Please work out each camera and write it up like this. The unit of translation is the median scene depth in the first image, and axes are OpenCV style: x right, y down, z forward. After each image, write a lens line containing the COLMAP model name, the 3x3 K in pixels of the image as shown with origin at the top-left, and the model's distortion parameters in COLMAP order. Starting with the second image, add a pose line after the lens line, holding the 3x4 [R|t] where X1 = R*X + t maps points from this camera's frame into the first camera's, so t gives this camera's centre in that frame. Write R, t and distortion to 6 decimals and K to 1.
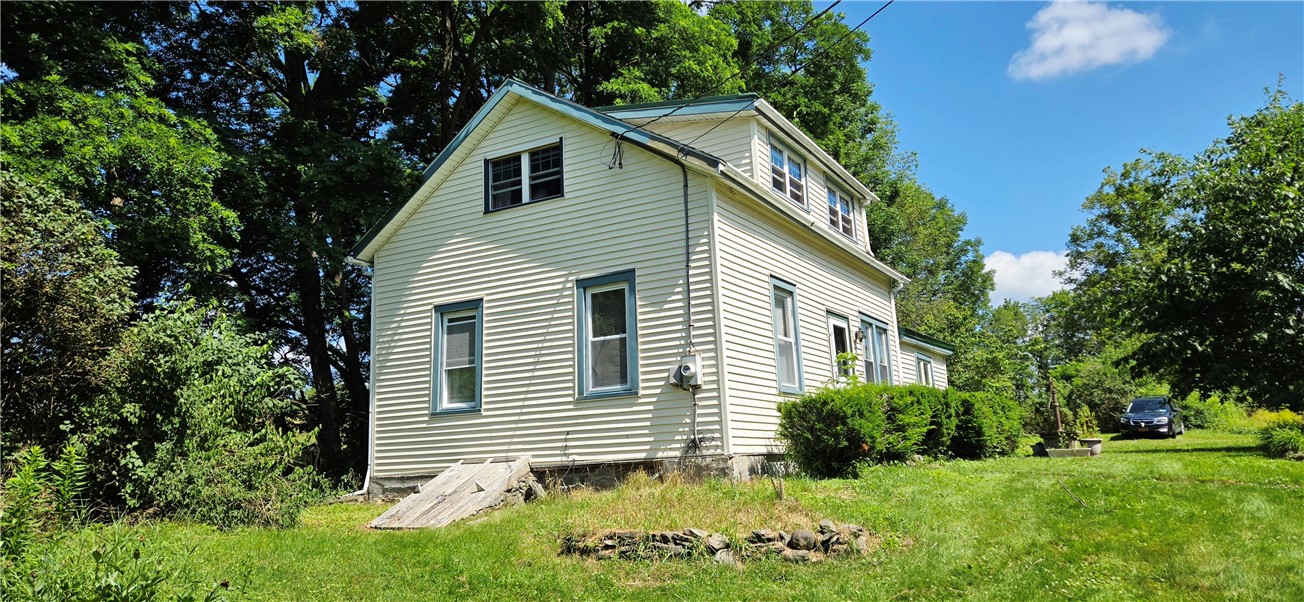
lens RADIAL K [[919.0, 0, 652.8], [0, 919.0, 289.2], [0, 0, 1]] dist [0.008591, -0.001624]
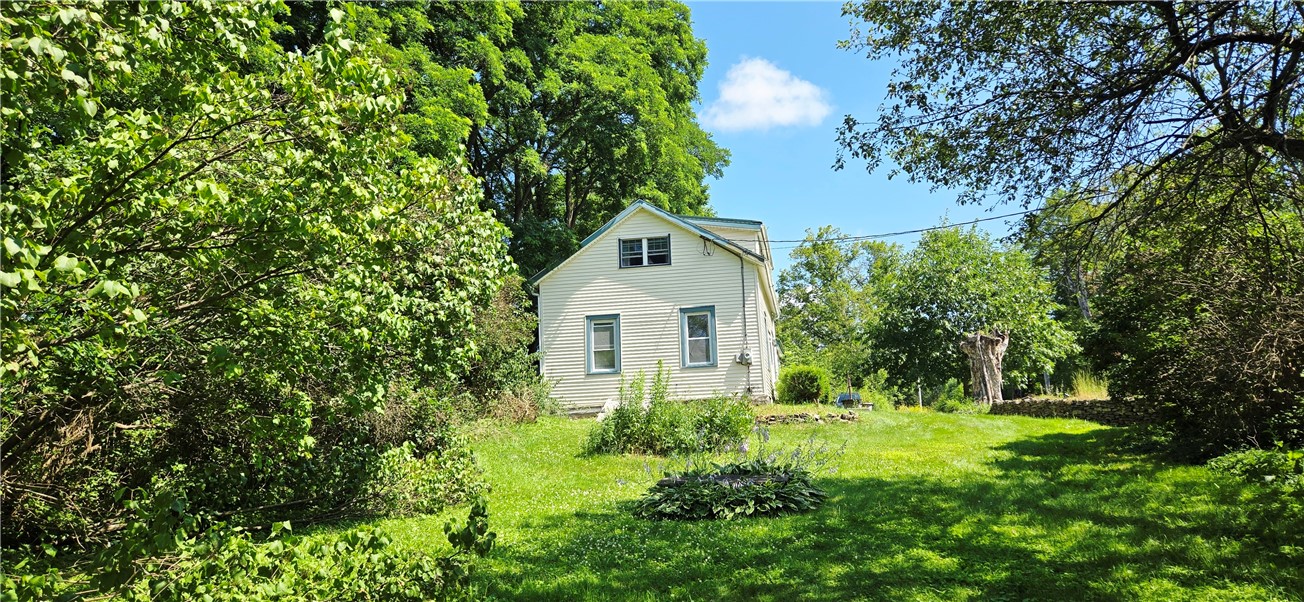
lens RADIAL K [[919.0, 0, 650.5], [0, 919.0, 304.5], [0, 0, 1]] dist [0.008591, -0.001624]
pose [[0.939124, 0.066300, 0.337120, -0.766786], [-0.068720, 0.997625, -0.004764, -0.004710], [-0.336635, -0.018693, 0.941450, -0.797487]]
